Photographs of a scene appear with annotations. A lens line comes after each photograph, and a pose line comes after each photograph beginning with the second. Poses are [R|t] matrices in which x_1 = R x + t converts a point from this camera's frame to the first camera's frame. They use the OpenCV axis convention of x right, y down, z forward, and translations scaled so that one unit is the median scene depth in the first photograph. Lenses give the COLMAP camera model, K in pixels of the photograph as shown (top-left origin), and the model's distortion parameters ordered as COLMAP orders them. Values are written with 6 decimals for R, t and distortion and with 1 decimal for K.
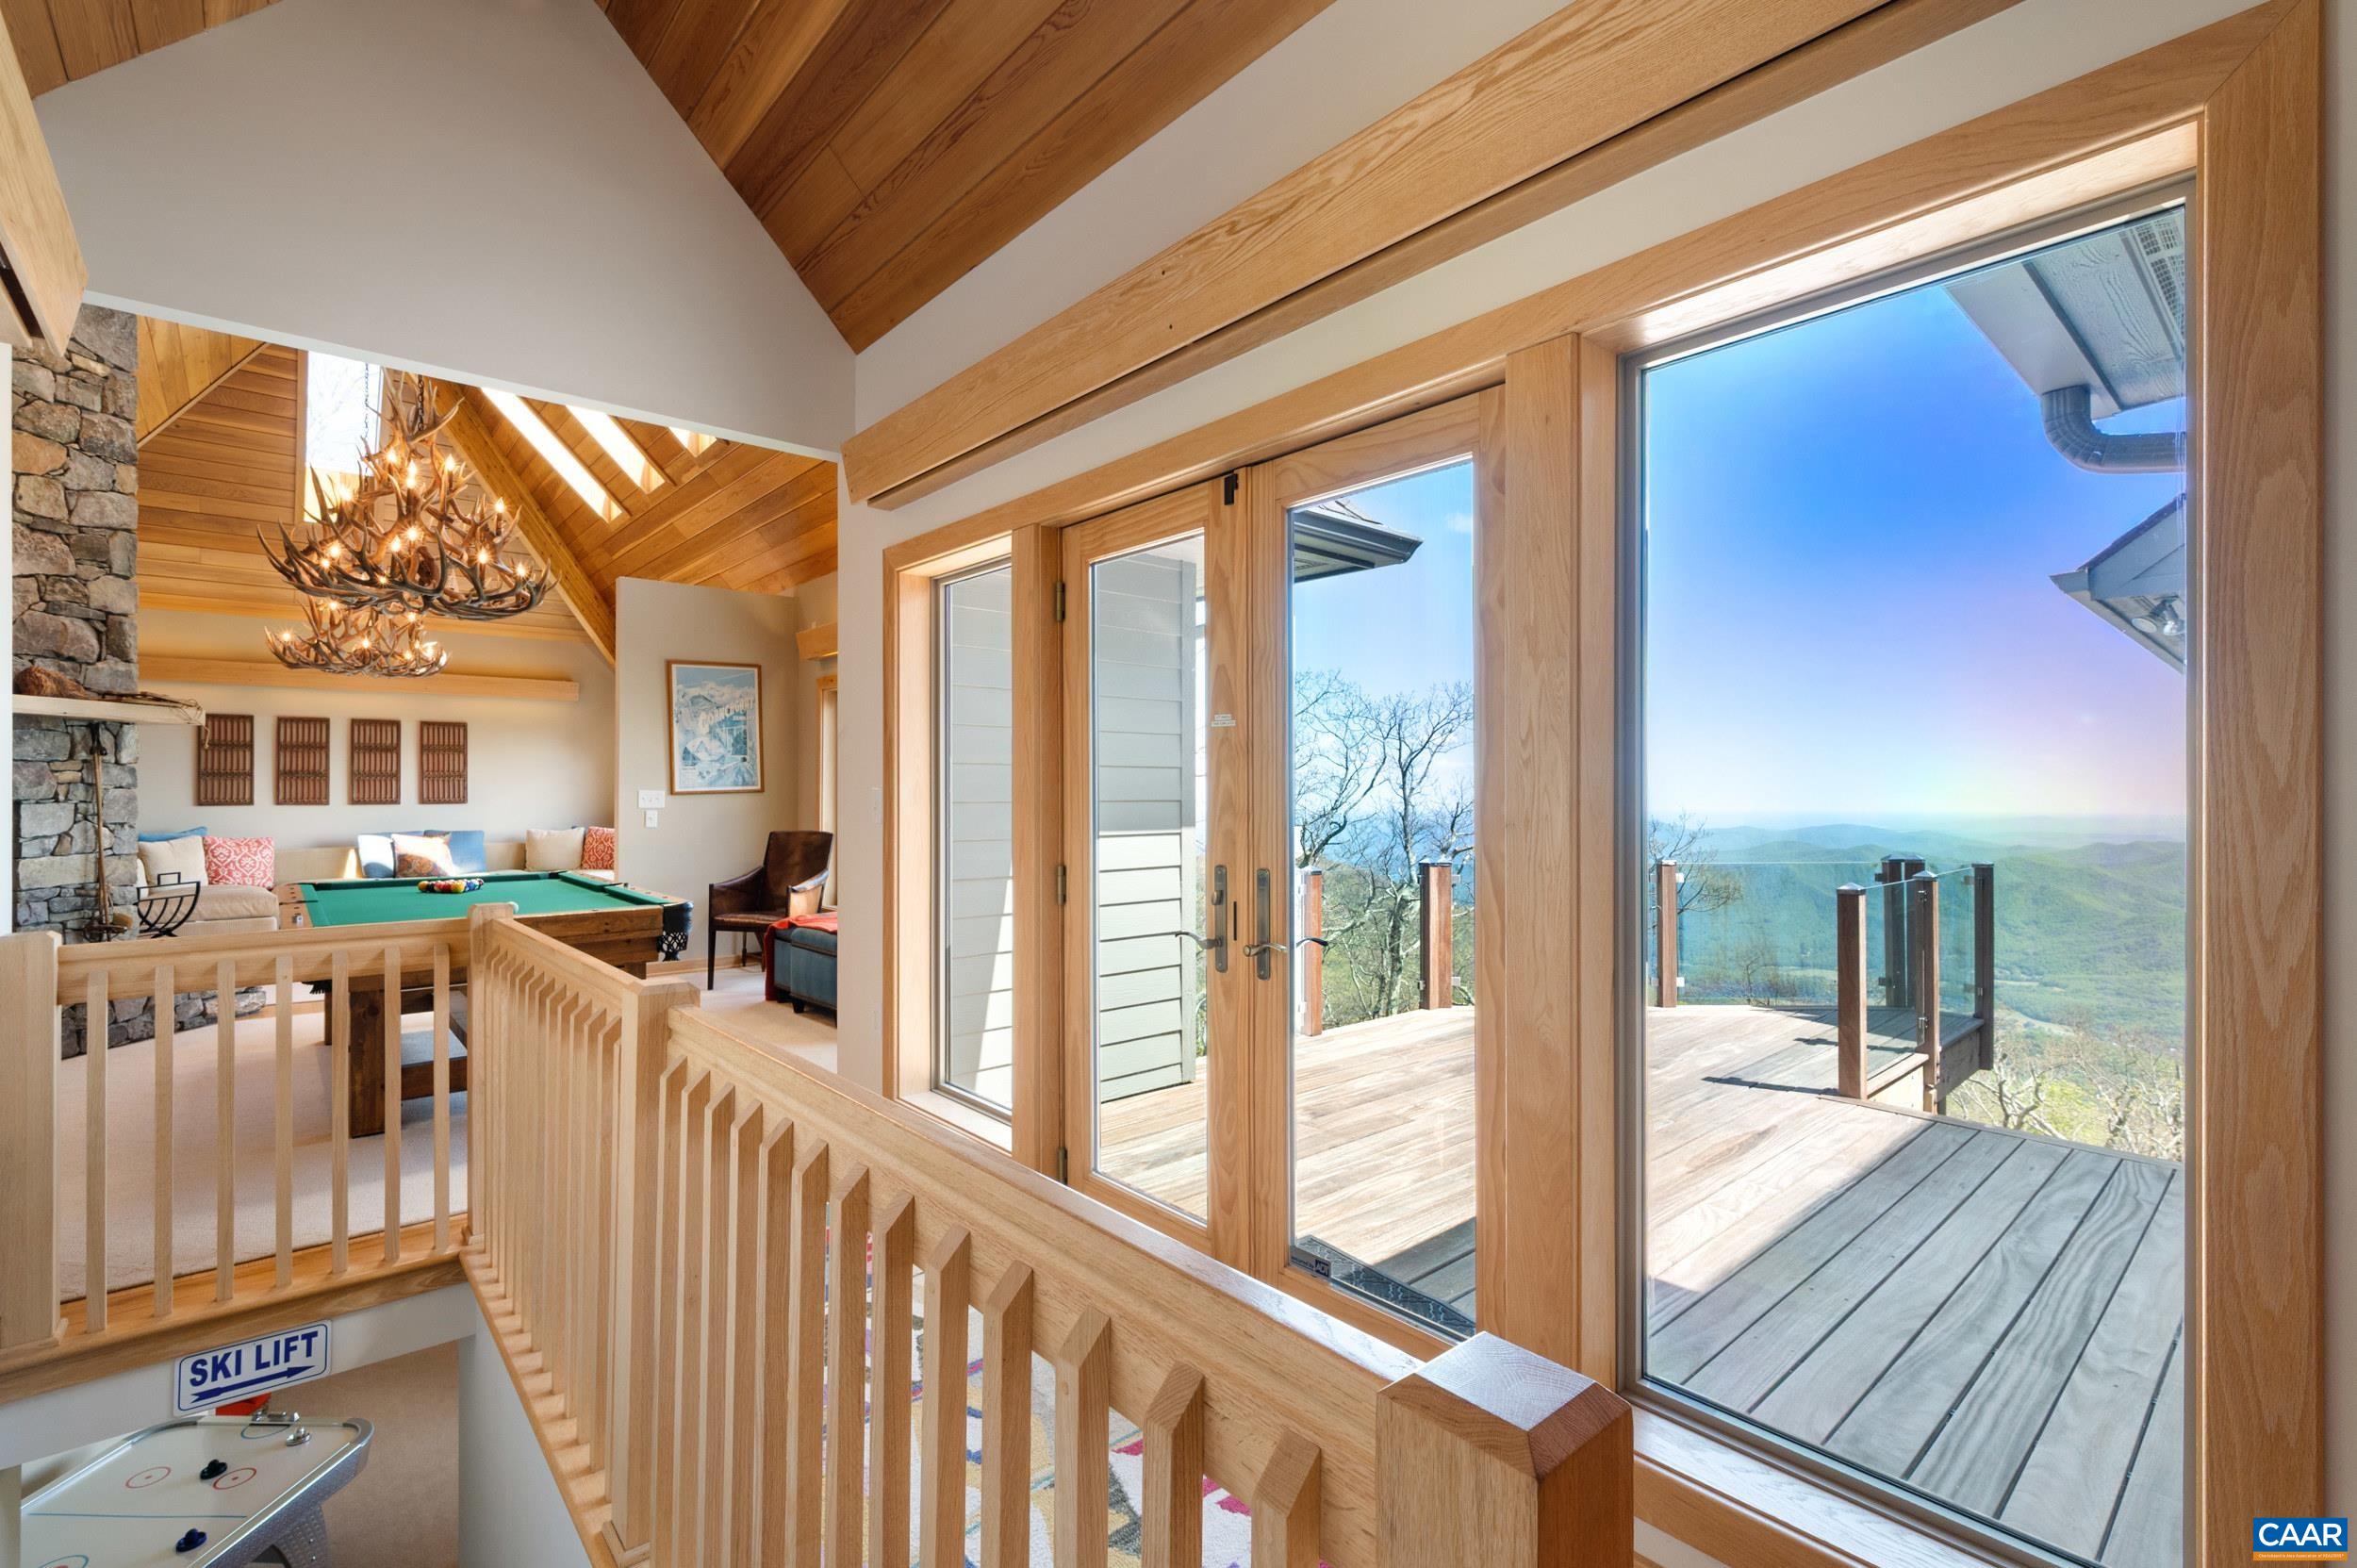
lens RADIAL K [[1061.1, 0, 1192.6], [0, 1061.1, 781.2], [0, 0, 1]] dist [-0.000832, -0.000654]
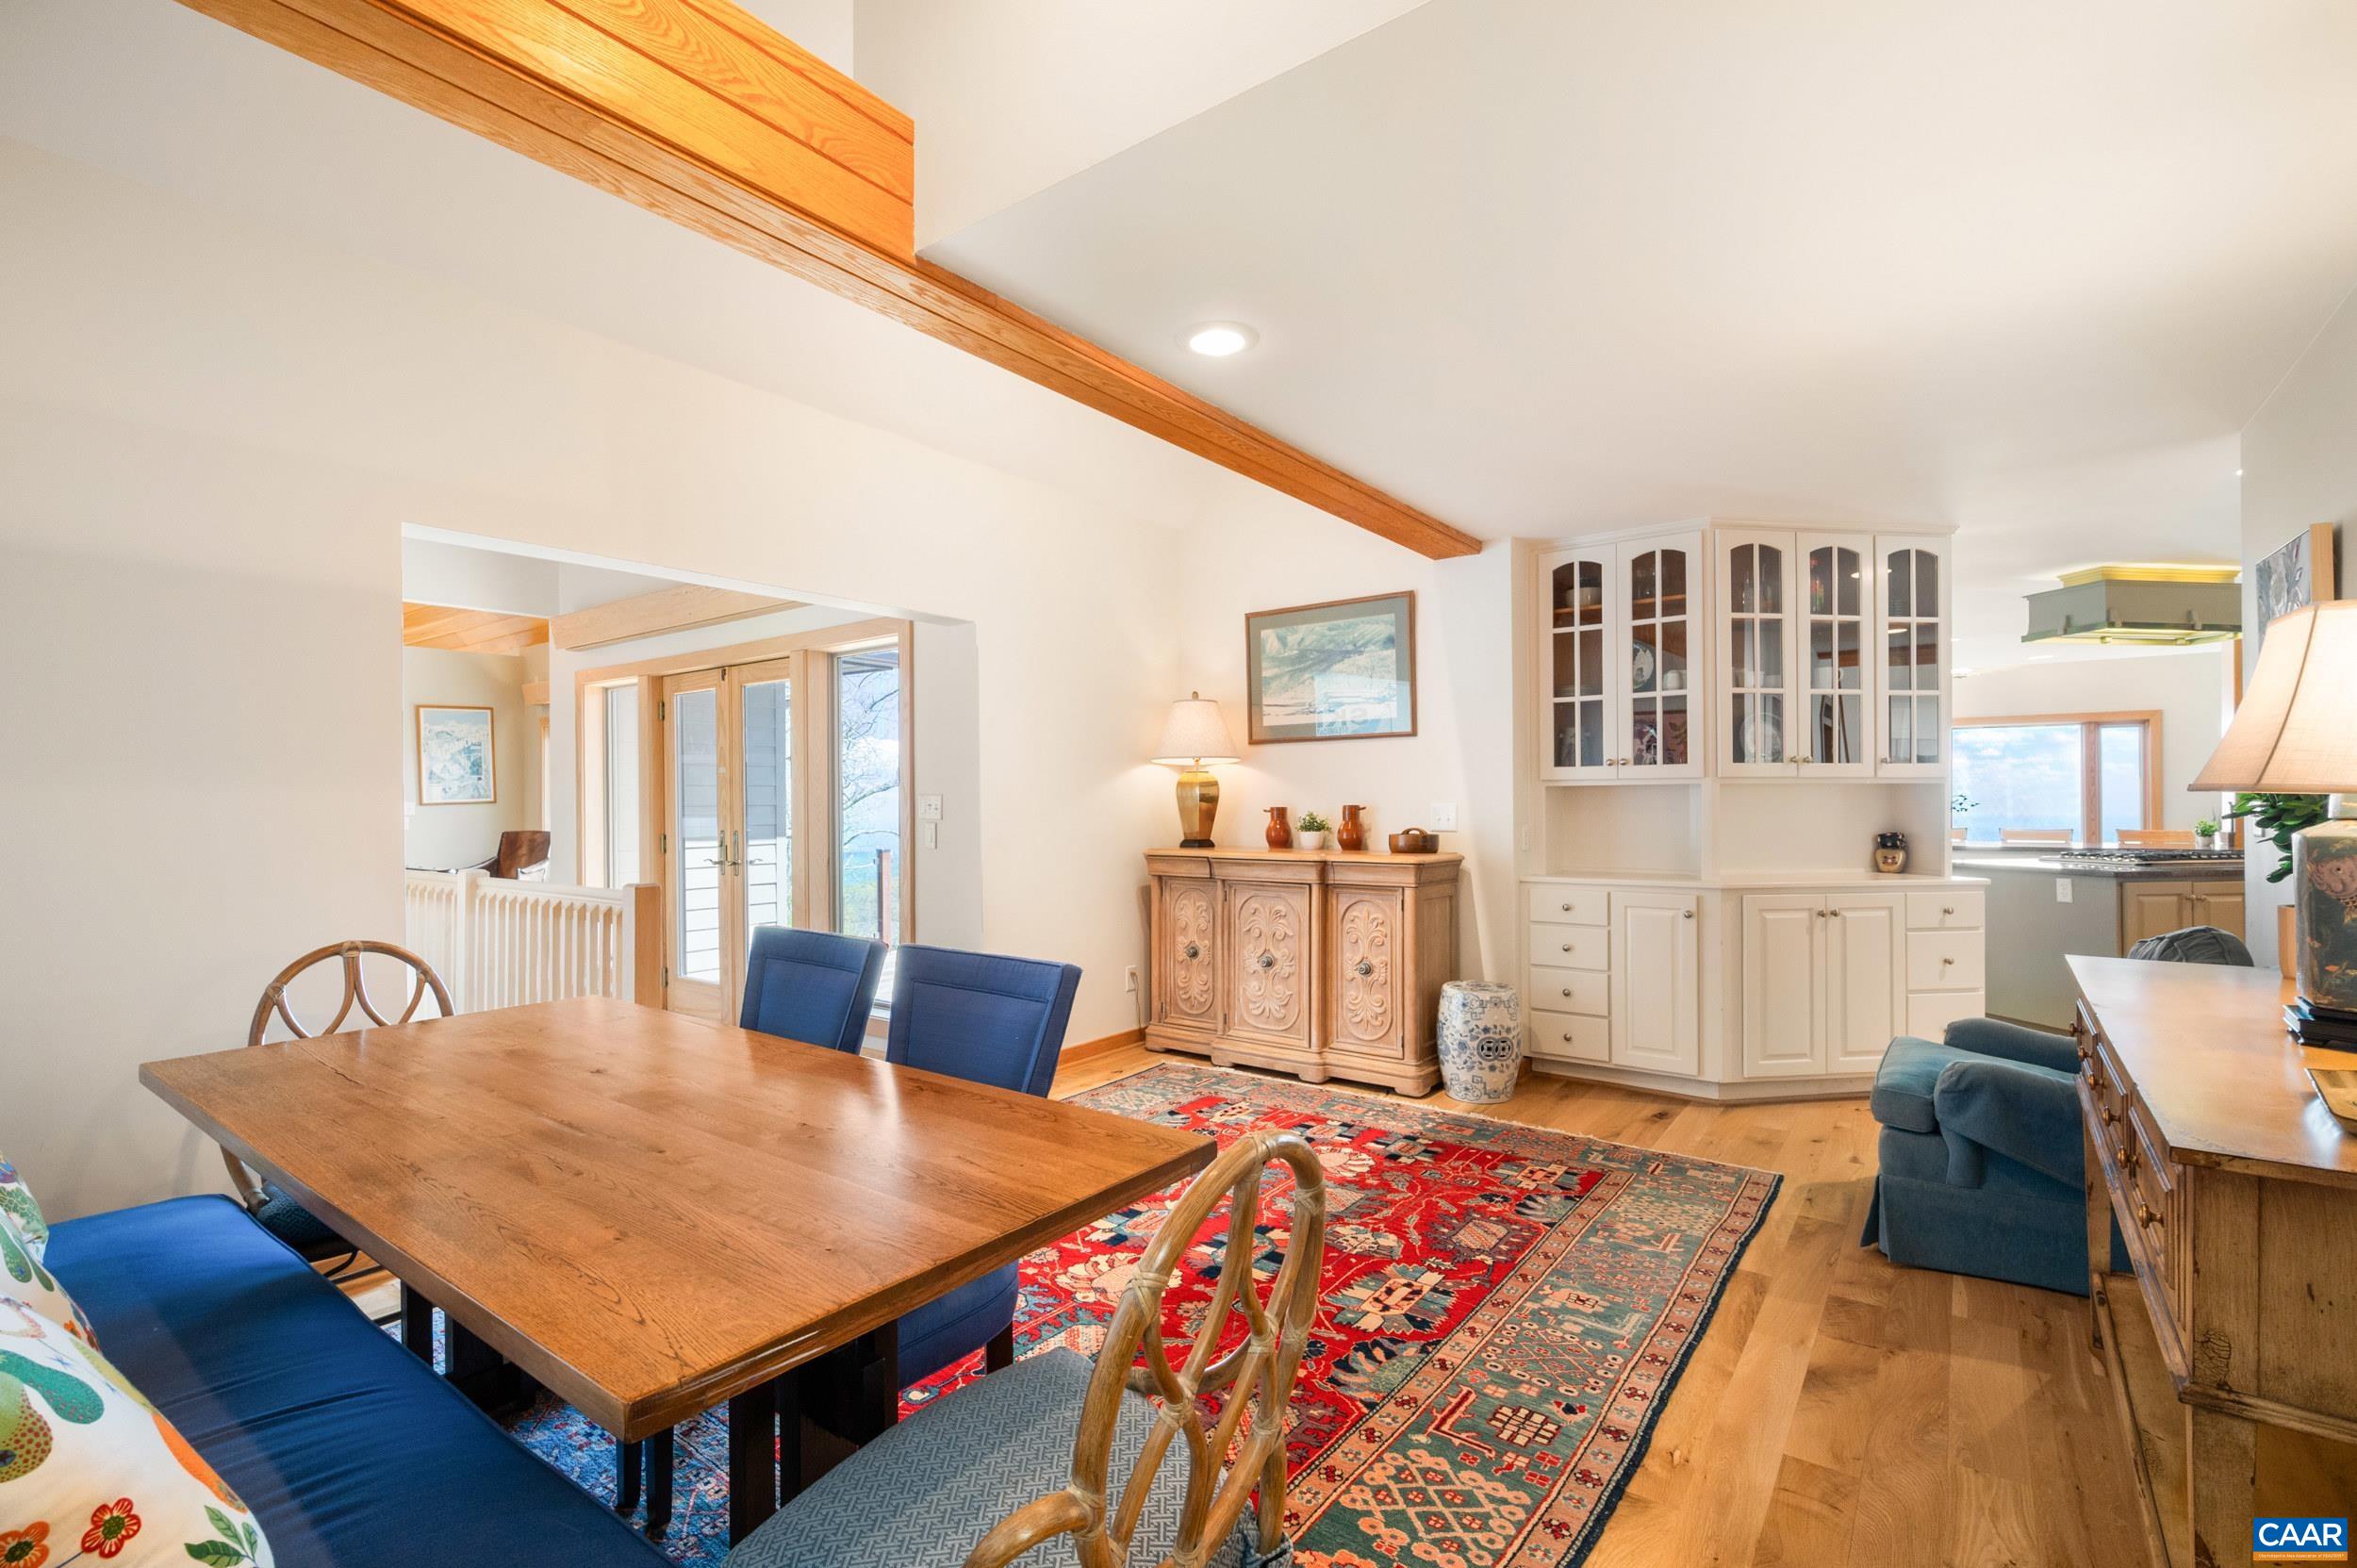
lens RADIAL K [[1061.1, 0, 1172.3], [0, 1061.1, 792.3], [0, 0, 1]] dist [-0.000832, -0.000654]
pose [[0.980865, -0.004165, 0.194647, 0.192334], [0.003926, 0.999991, 0.001616, -0.001956], [-0.194652, -0.000821, 0.980872, -0.532153]]
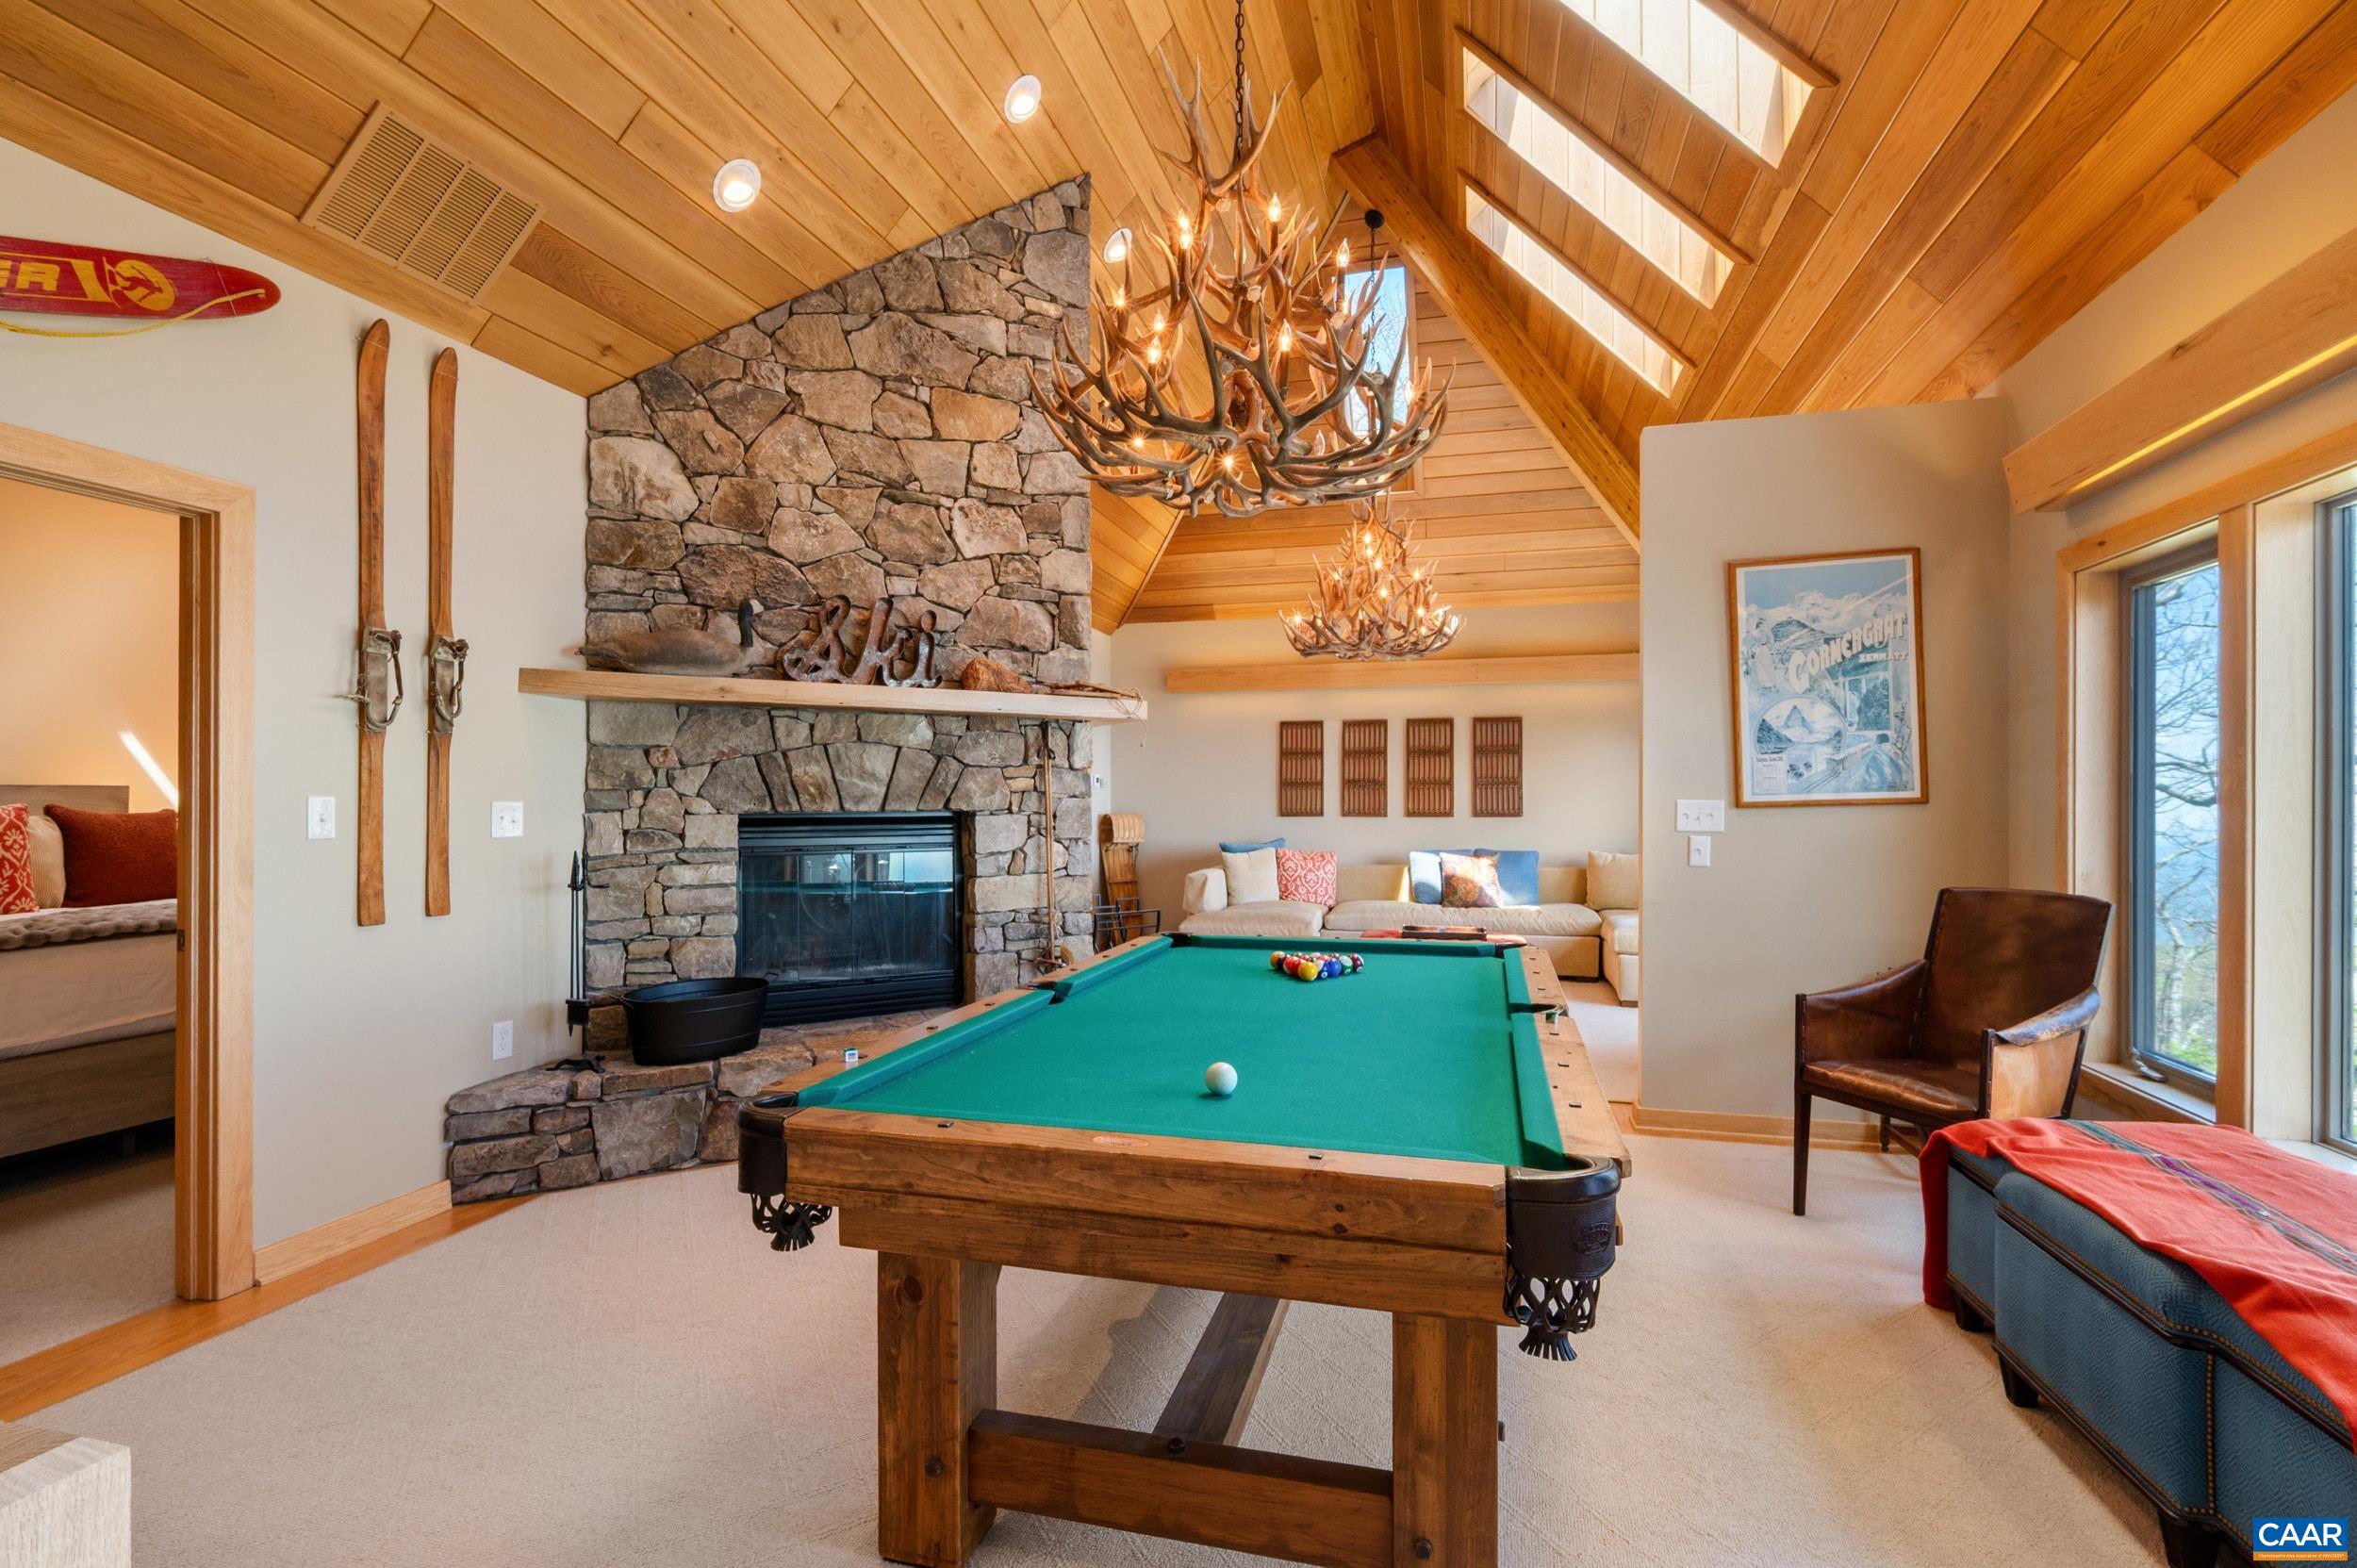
lens RADIAL K [[1061.1, 0, 1203.2], [0, 1061.1, 801.6], [0, 0, 1]] dist [-0.000832, -0.000654]
pose [[0.541239, 0.000062, -0.840869, -0.191605], [0.007374, 0.999961, 0.004819, 0.005134], [0.840837, -0.008809, 0.541217, 0.501632]]
